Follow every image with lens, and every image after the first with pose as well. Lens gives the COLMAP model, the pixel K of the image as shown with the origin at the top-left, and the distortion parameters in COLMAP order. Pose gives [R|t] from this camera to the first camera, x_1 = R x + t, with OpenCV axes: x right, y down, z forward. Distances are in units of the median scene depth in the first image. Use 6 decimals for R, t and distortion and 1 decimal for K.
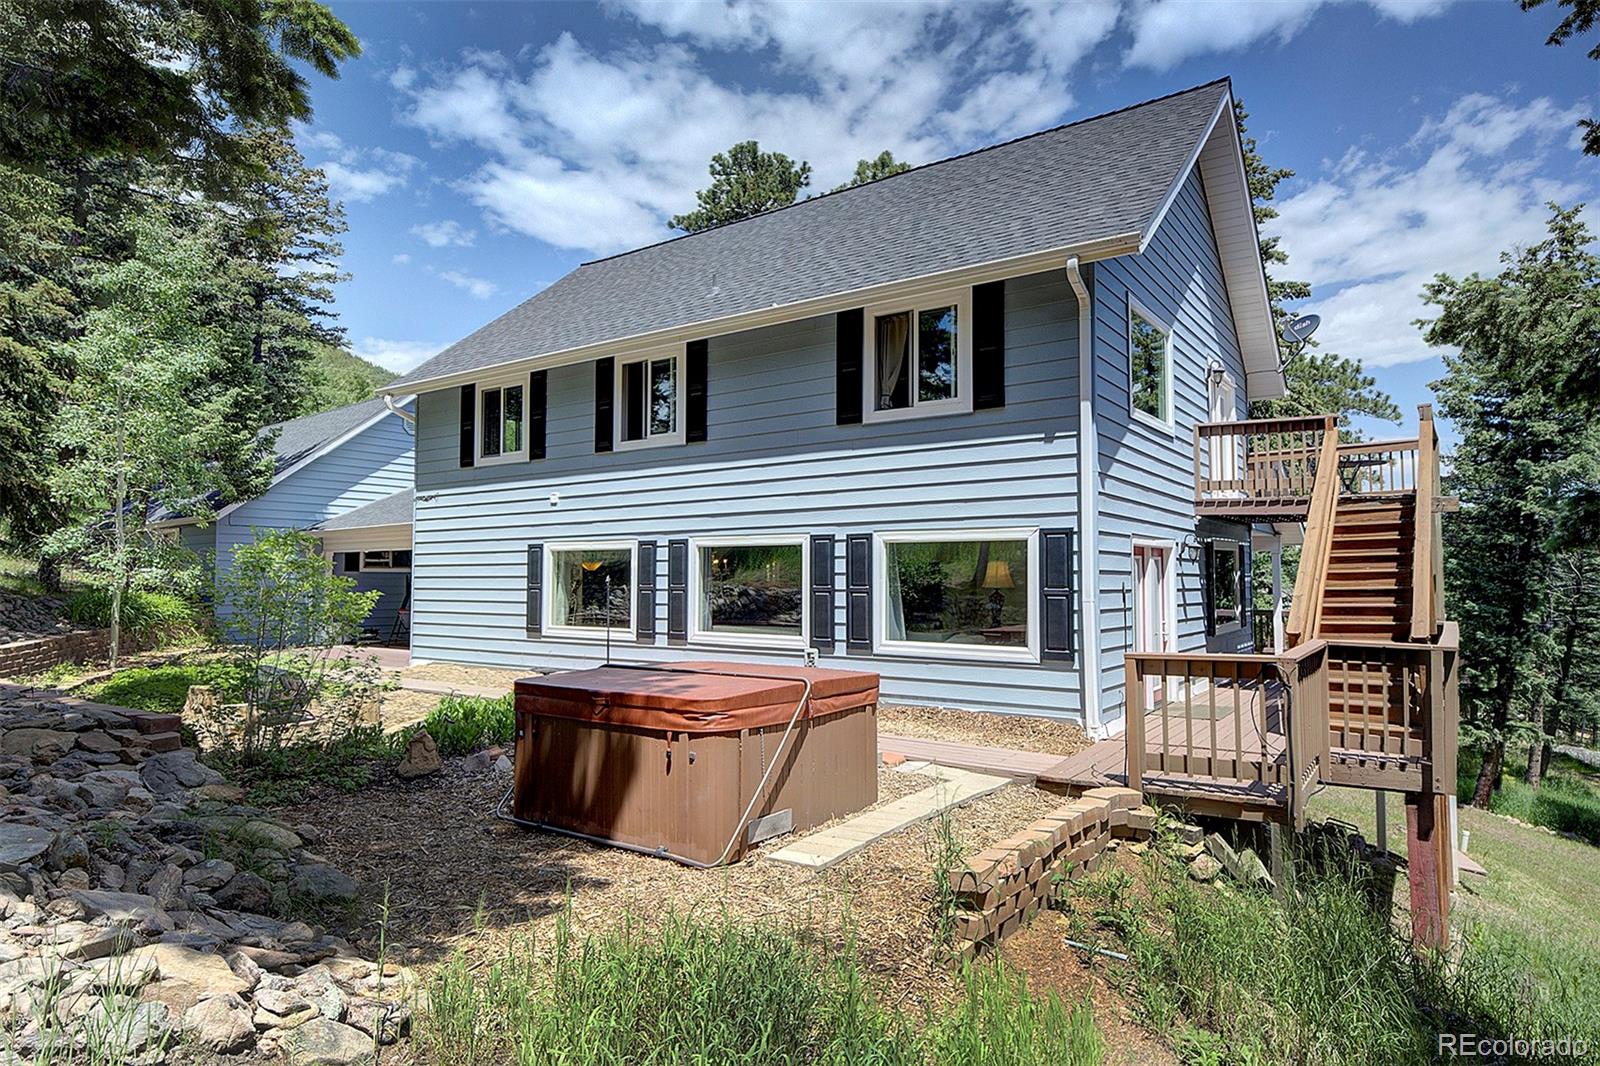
lens RADIAL K [[940.9, 0, 805.2], [0, 940.9, 544.3], [0, 0, 1]] dist [-0.004059, -0.000803]
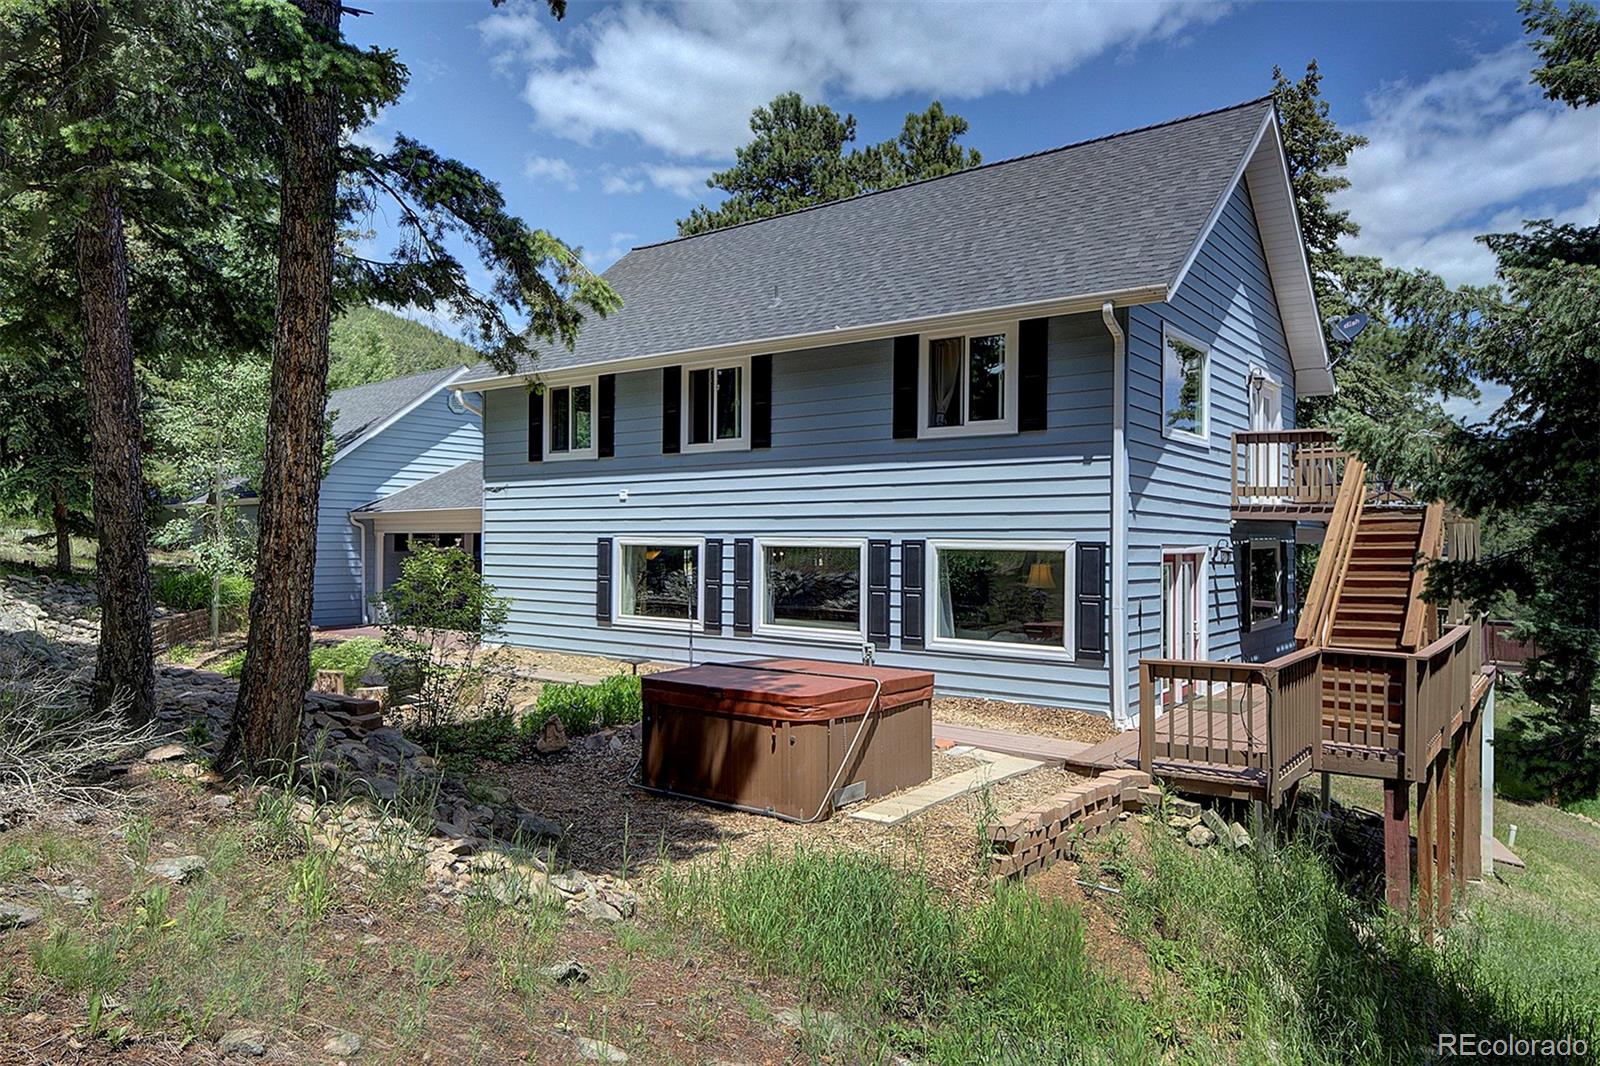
lens RADIAL K [[1049.0, 0, 797.1], [0, 1049.0, 528.1], [0, 0, 1]] dist [0.001540, 0.004684]
pose [[0.999146, 0.007103, -0.040713, -0.028136], [-0.006197, 0.999731, 0.022349, -0.050937], [0.040861, -0.022077, 0.998921, -0.227885]]
